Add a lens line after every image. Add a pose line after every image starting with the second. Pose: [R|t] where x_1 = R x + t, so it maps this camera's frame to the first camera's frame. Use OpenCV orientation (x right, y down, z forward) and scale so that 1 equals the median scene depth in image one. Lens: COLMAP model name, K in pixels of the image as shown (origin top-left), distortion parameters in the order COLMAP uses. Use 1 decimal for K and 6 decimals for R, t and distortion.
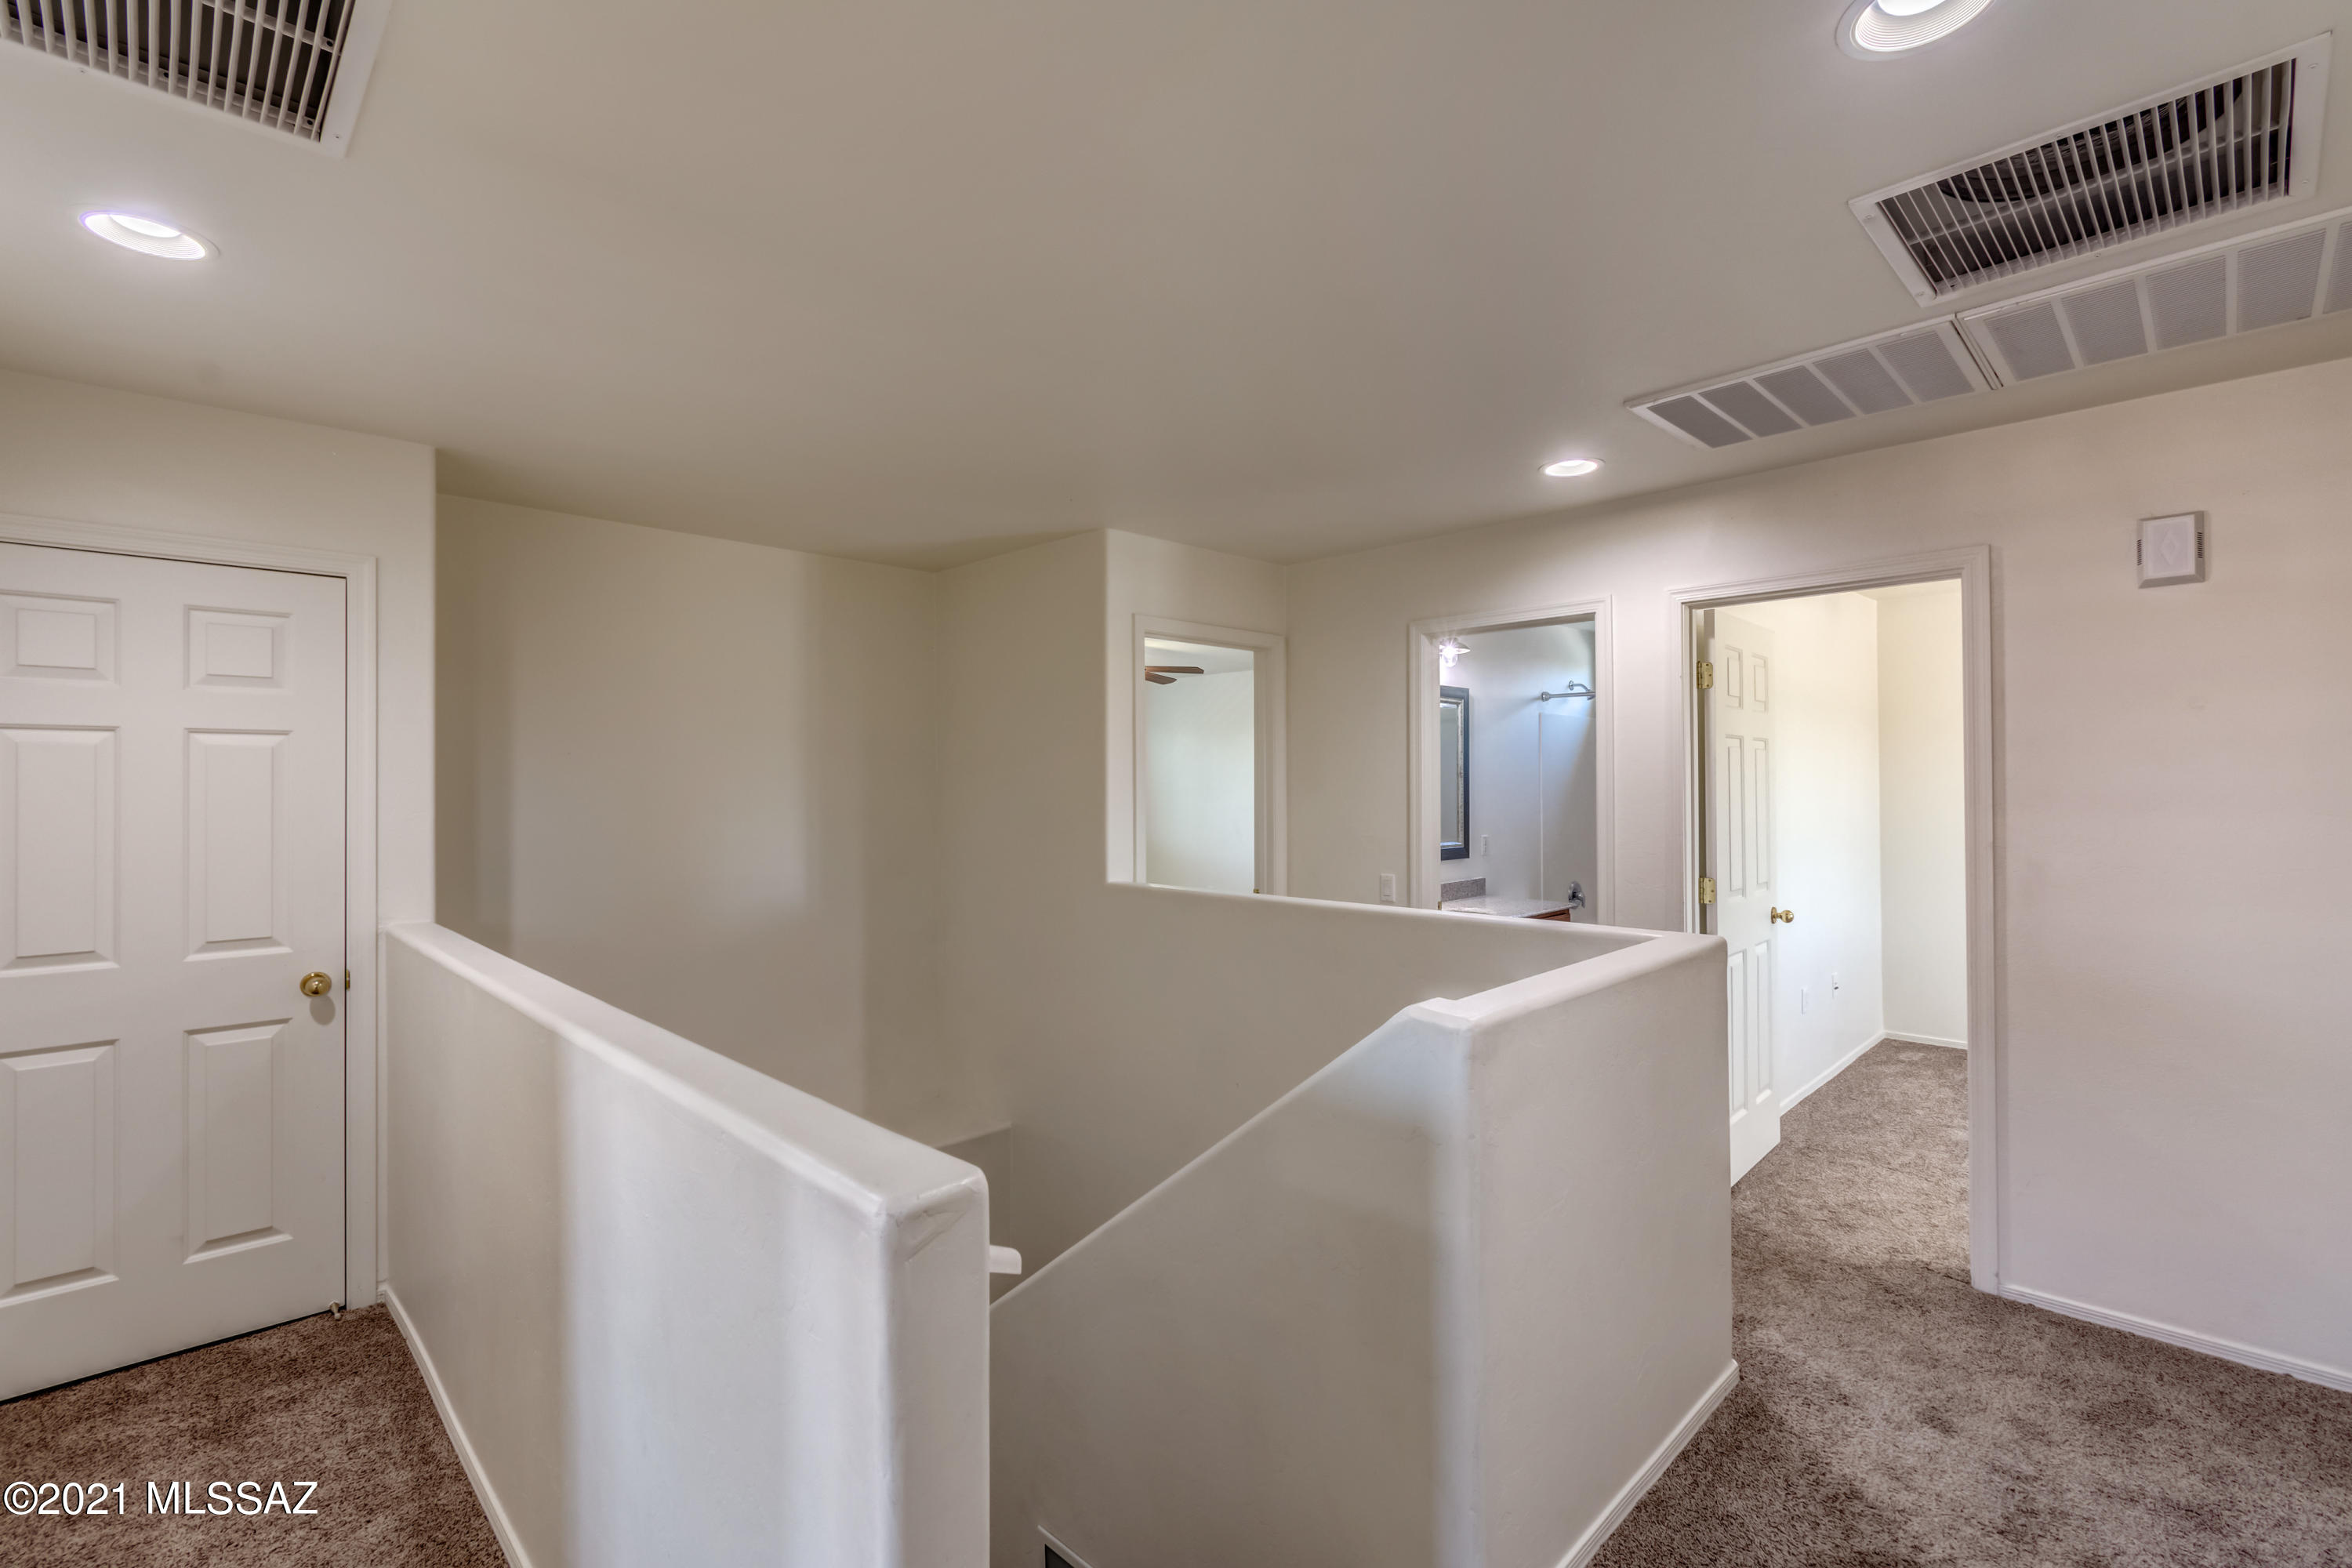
lens RADIAL K [[1046.7, 0, 1173.4], [0, 1046.7, 785.4], [0, 0, 1]] dist [0.004532, -0.002909]
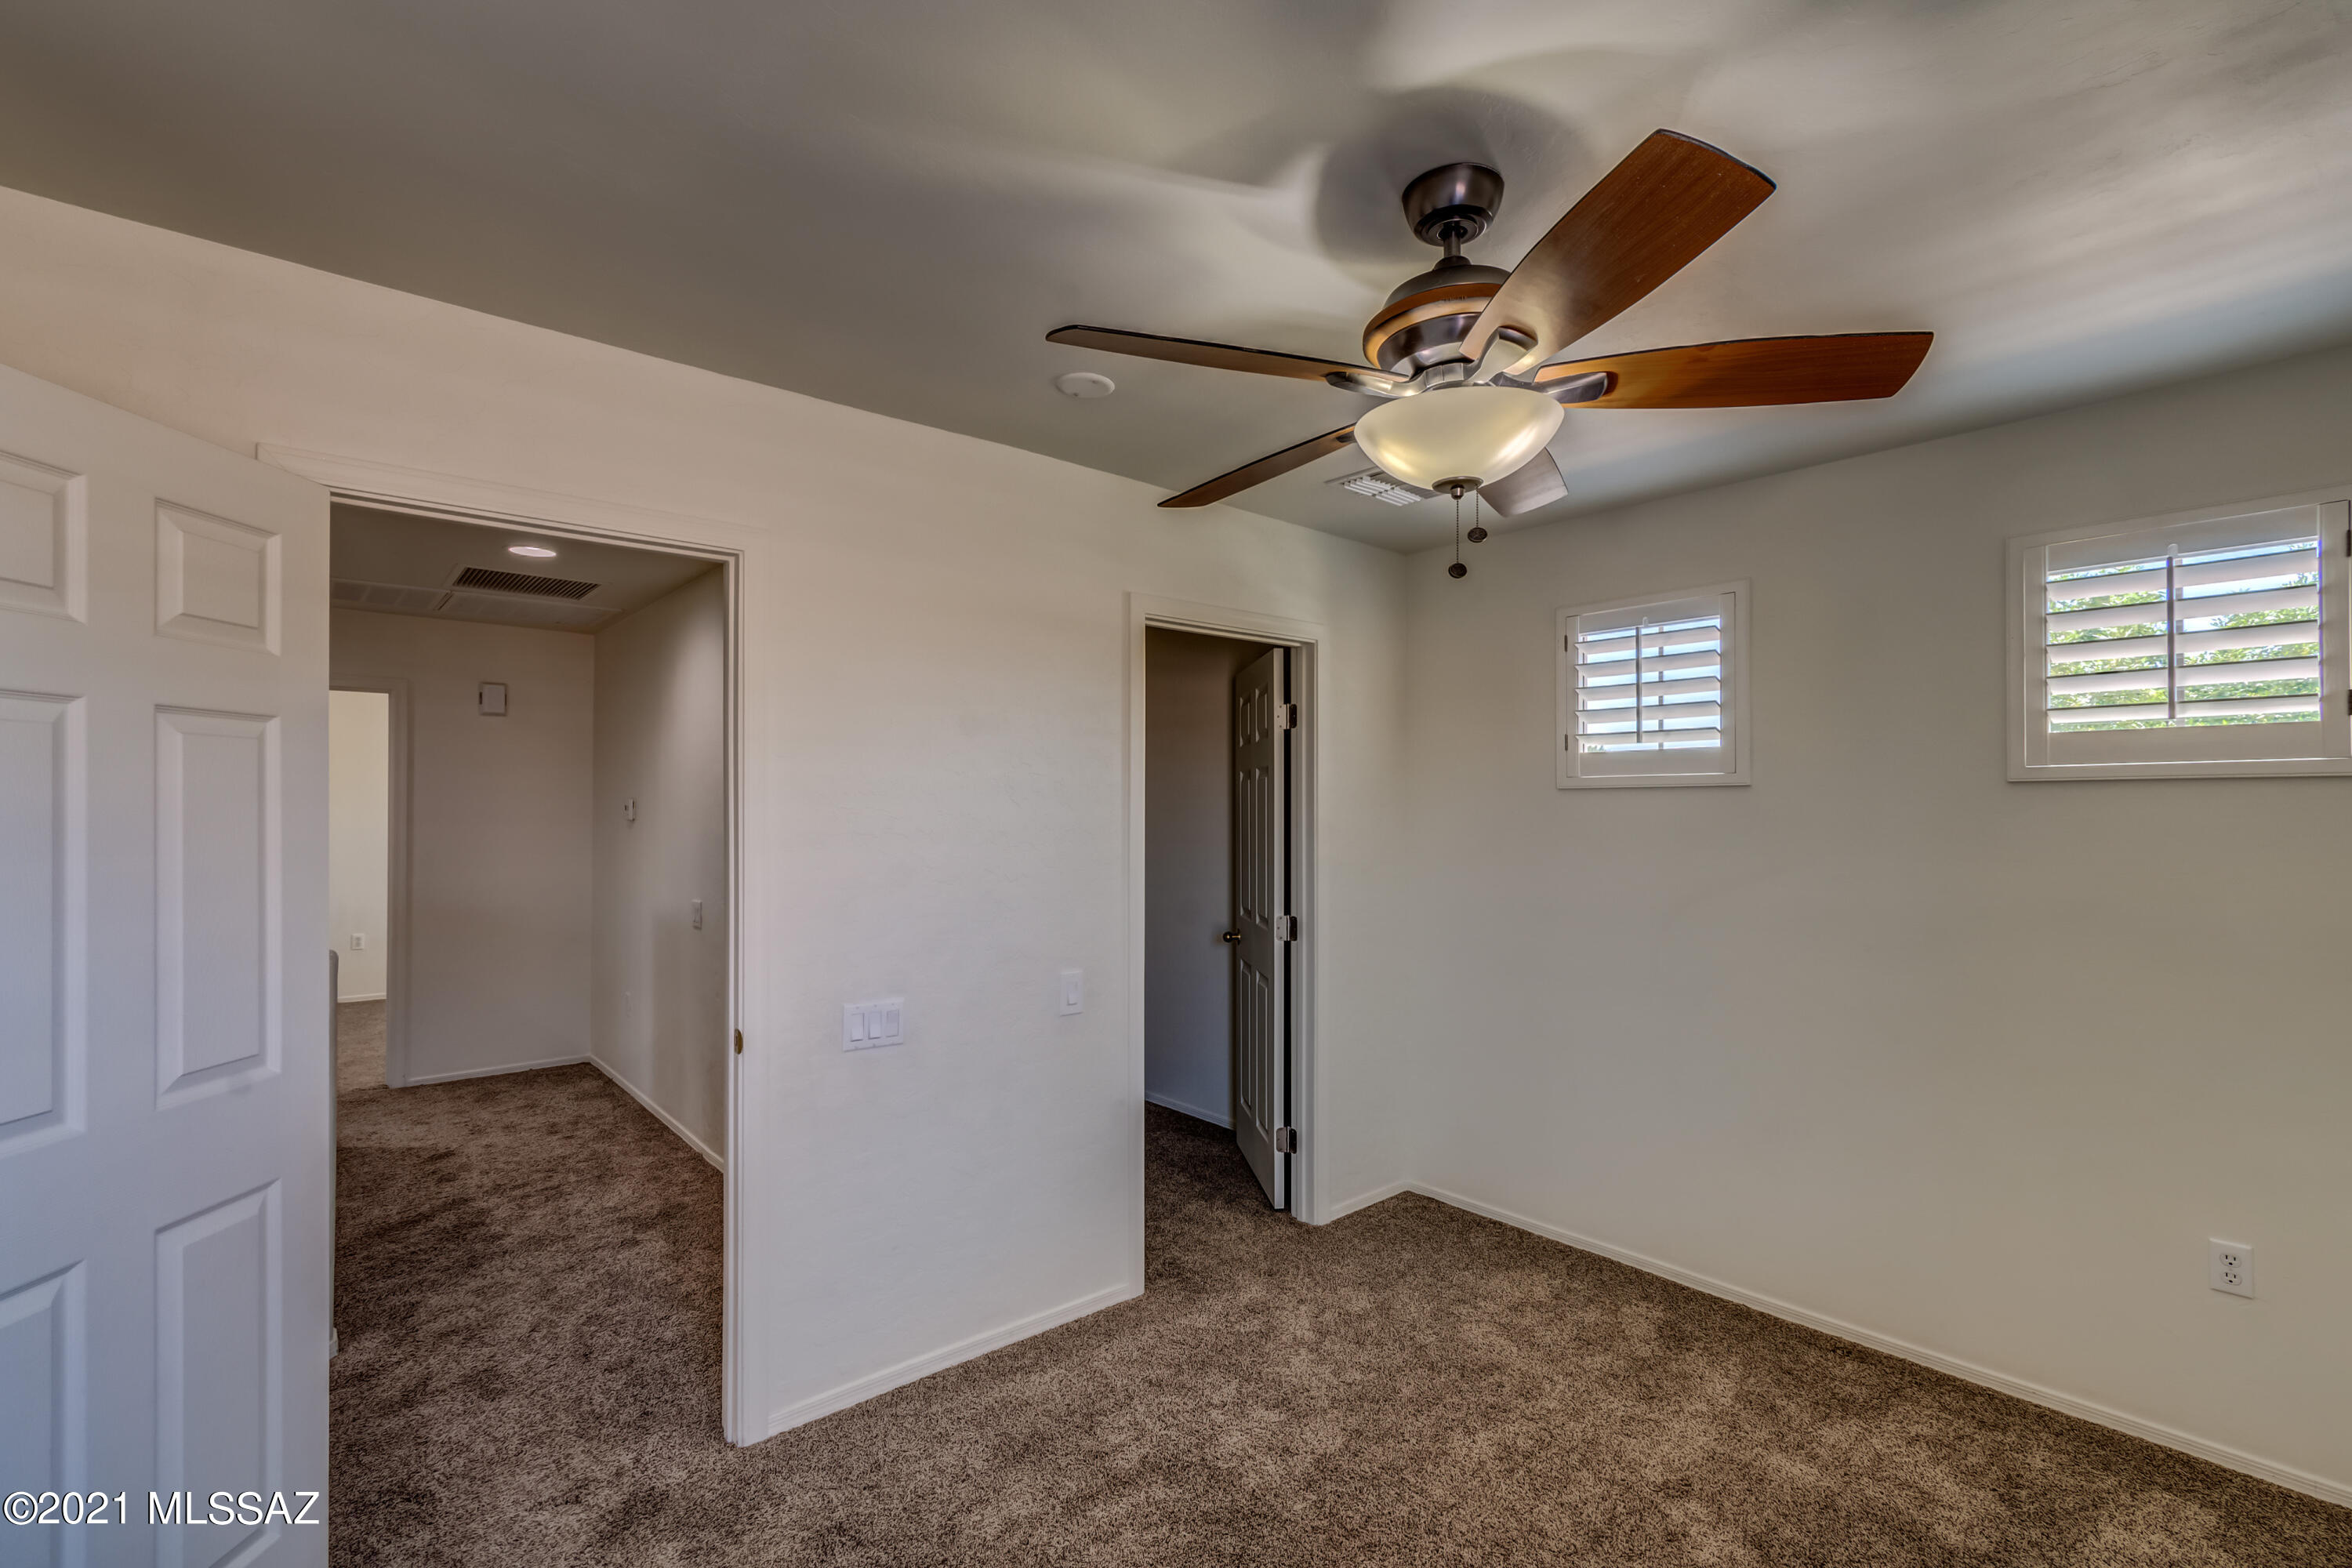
lens RADIAL K [[1046.7, 0, 1180.6], [0, 1046.7, 798.1], [0, 0, 1]] dist [0.004532, -0.002909]
pose [[0.070173, 0.015877, 0.997408, -1.105391], [0.001360, 0.999871, -0.016011, 0.013273], [-0.997534, 0.002480, 0.070142, -0.559654]]
